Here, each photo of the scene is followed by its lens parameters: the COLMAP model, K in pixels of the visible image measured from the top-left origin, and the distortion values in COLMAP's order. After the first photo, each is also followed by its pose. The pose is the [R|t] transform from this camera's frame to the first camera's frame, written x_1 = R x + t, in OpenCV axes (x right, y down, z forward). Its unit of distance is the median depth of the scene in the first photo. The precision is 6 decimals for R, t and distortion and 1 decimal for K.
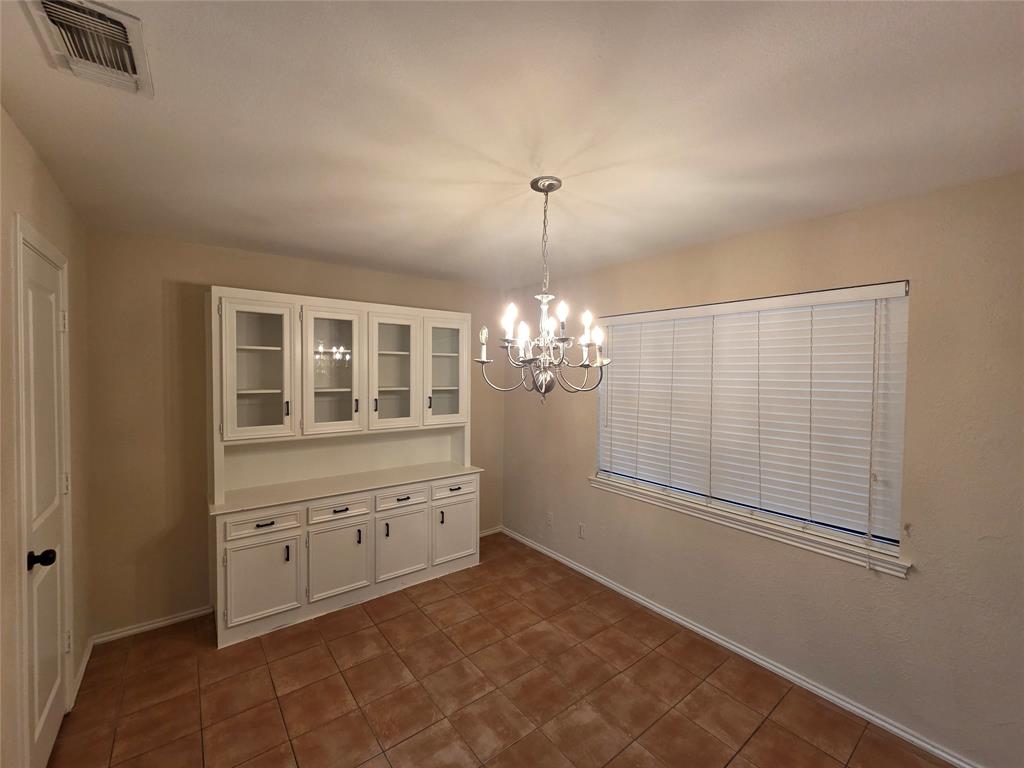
lens RADIAL K [[422.5, 0, 510.8], [0, 422.5, 382.3], [0, 0, 1]] dist [-0.001279, 0.000446]
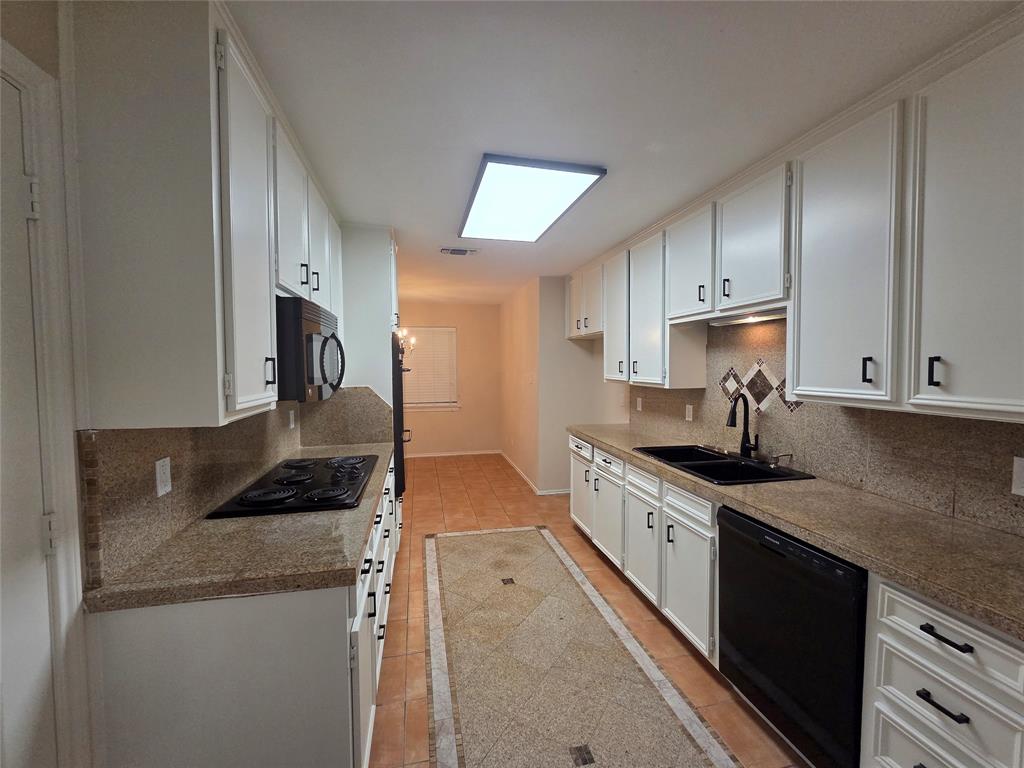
lens RADIAL K [[422.5, 0, 510.8], [0, 422.5, 382.3], [0, 0, 1]] dist [-0.001279, 0.000446]
pose [[0.424797, -0.050067, 0.903903, -2.031152], [0.033267, 0.998658, 0.039681, 0.091170], [-0.904677, 0.013214, 0.425893, -0.895878]]
